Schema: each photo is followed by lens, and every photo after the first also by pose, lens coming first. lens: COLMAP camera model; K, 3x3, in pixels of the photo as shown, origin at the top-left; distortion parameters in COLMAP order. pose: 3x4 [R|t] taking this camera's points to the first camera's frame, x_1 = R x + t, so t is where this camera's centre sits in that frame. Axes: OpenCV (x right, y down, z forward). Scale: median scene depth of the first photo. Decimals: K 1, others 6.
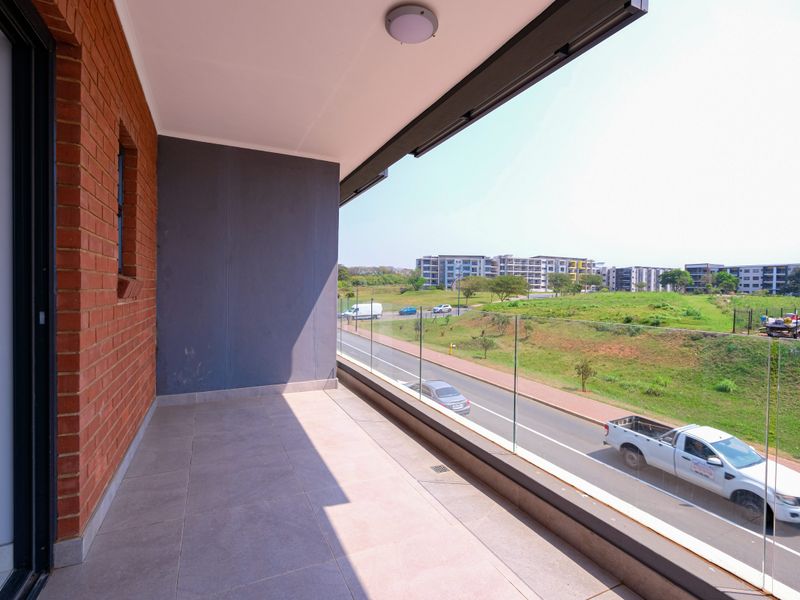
lens RADIAL K [[389.8, 0, 398.6], [0, 389.8, 298.2], [0, 0, 1]] dist [-0.002544, -0.000671]
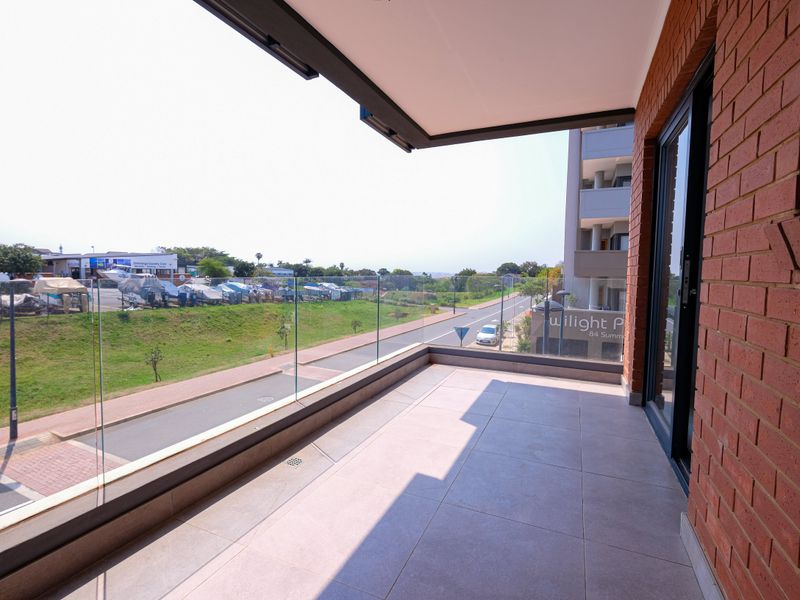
lens RADIAL K [[390.5, 0, 387.5], [0, 390.5, 299.0], [0, 0, 1]] dist [-0.000155, -0.000008]
pose [[-0.621949, -0.089227, 0.777957, -0.748059], [-0.013195, 0.994540, 0.103518, -0.018697], [-0.782946, 0.054118, -0.619731, 1.517981]]
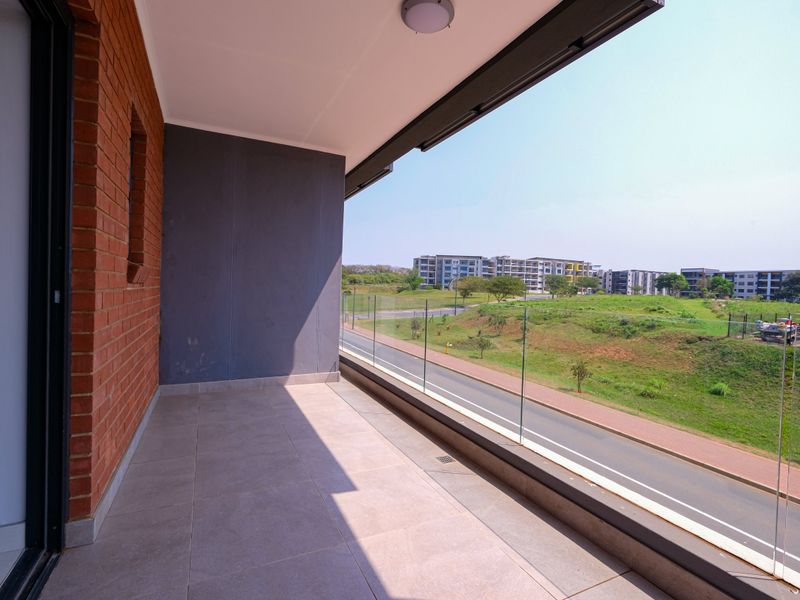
lens RADIAL K [[389.8, 0, 398.6], [0, 389.8, 298.2], [0, 0, 1]] dist [-0.002544, -0.000671]
pose [[0.999821, 0.017246, 0.007733, -0.033466], [-0.017268, 0.999847, 0.002848, 0.024243], [-0.007683, -0.002981, 0.999966, -0.001778]]
